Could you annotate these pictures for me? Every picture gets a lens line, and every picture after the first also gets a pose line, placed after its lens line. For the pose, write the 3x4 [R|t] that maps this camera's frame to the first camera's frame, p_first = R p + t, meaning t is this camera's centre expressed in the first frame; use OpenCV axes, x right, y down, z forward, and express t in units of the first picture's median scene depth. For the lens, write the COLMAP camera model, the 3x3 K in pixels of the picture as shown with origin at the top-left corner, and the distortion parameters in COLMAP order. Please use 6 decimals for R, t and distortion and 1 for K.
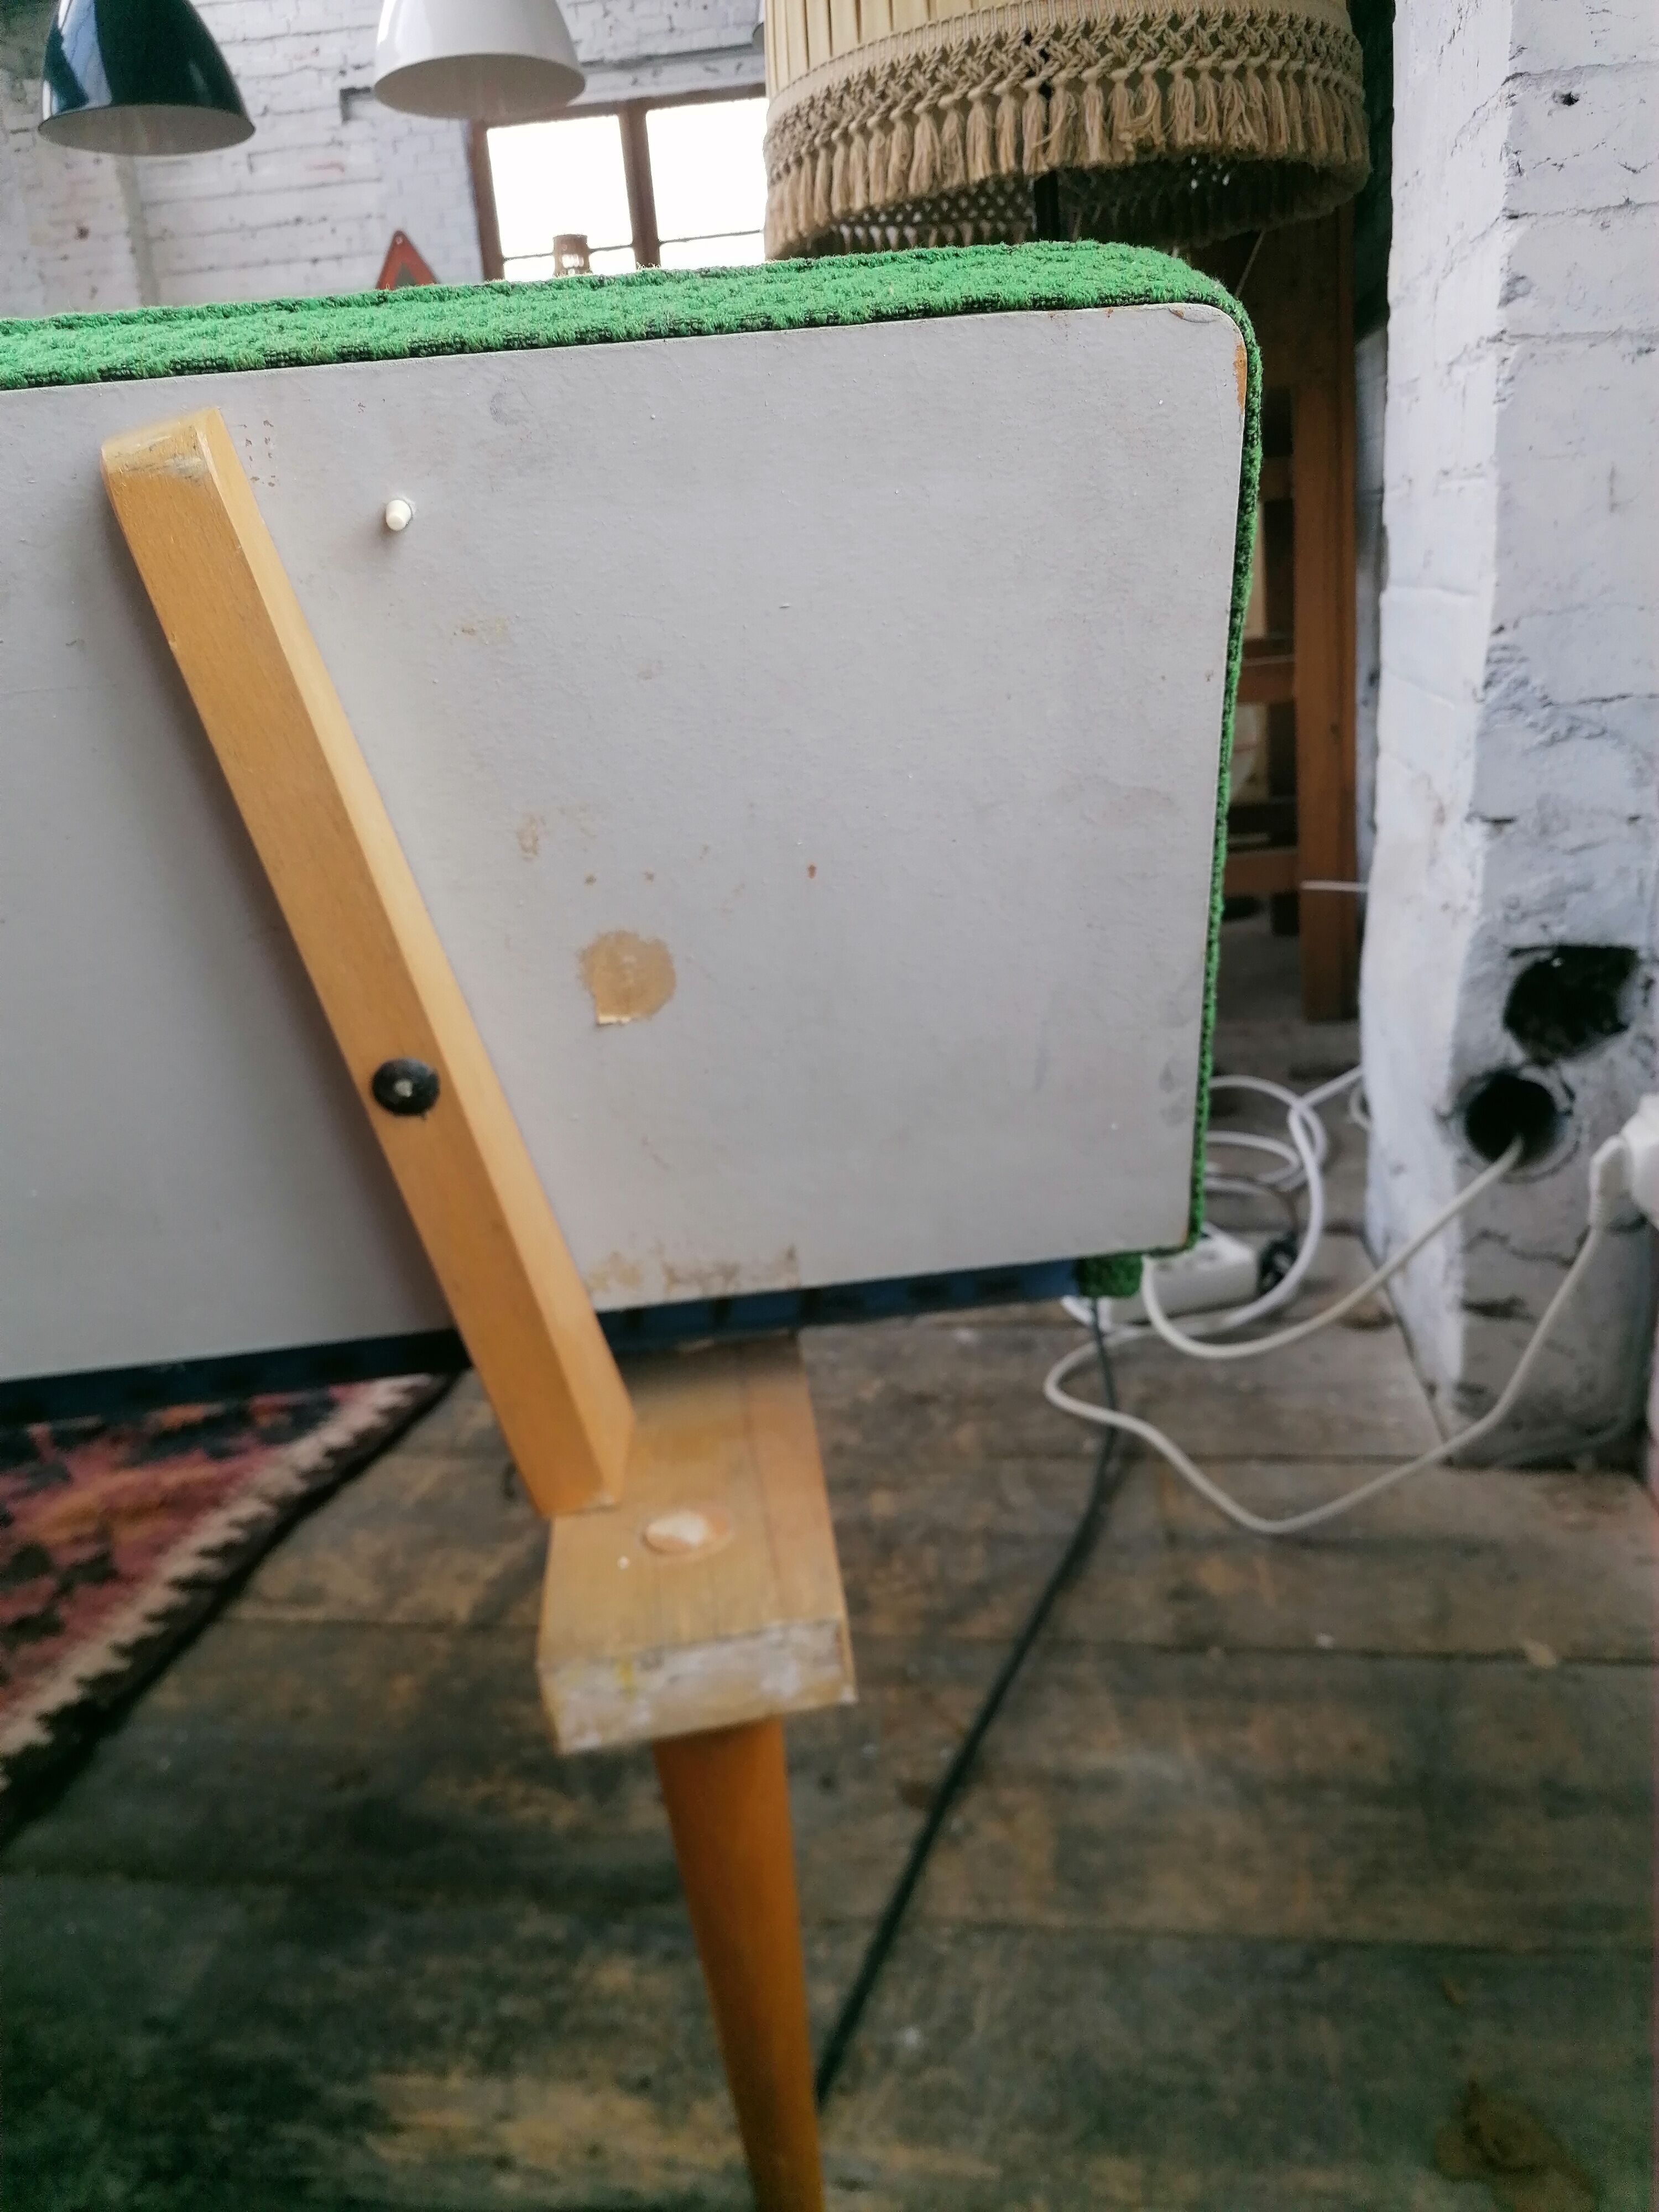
lens RADIAL K [[1749.2, 0, 829.5], [0, 1749.2, 1106.0], [0, 0, 1]] dist [0.101593, -0.171777]
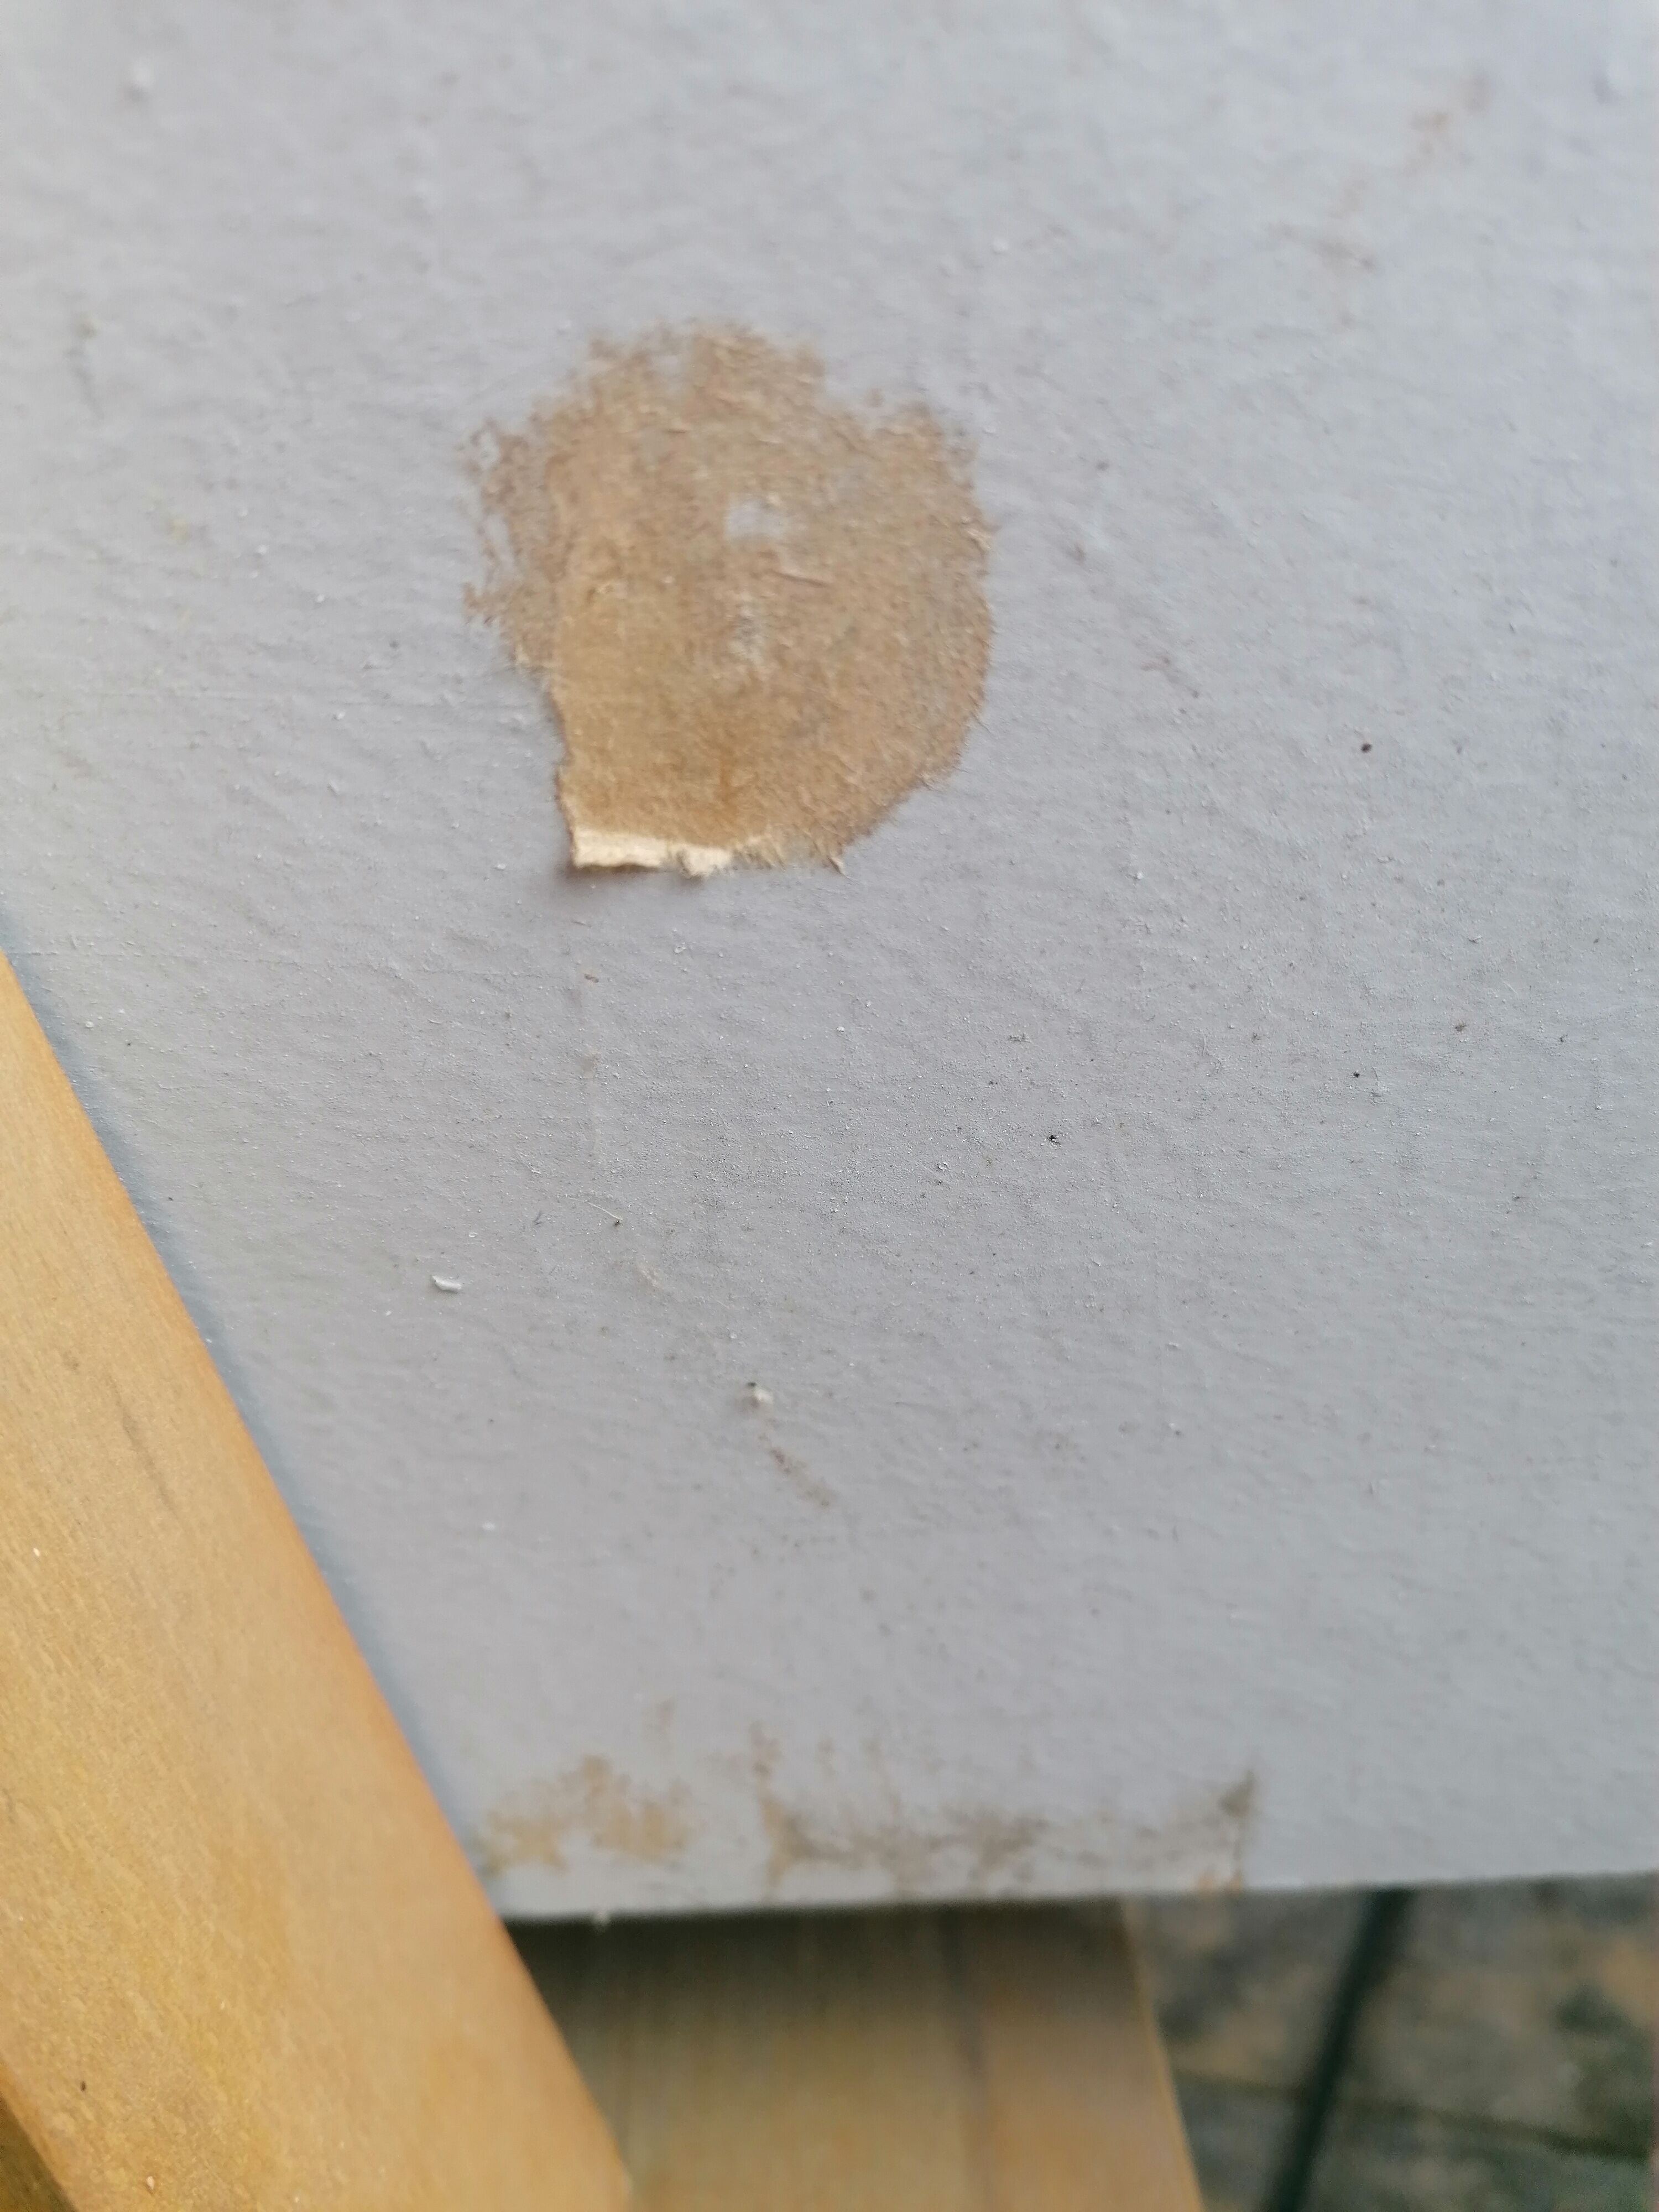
lens RADIAL K [[1749.2, 0, 829.5], [0, 1749.2, 1106.0], [0, 0, 1]] dist [0.101593, -0.171777]
pose [[0.996527, 0.080068, -0.022876, -0.088164], [-0.079270, 0.996277, 0.033900, -0.026869], [0.025505, -0.031968, 0.999163, 0.734604]]
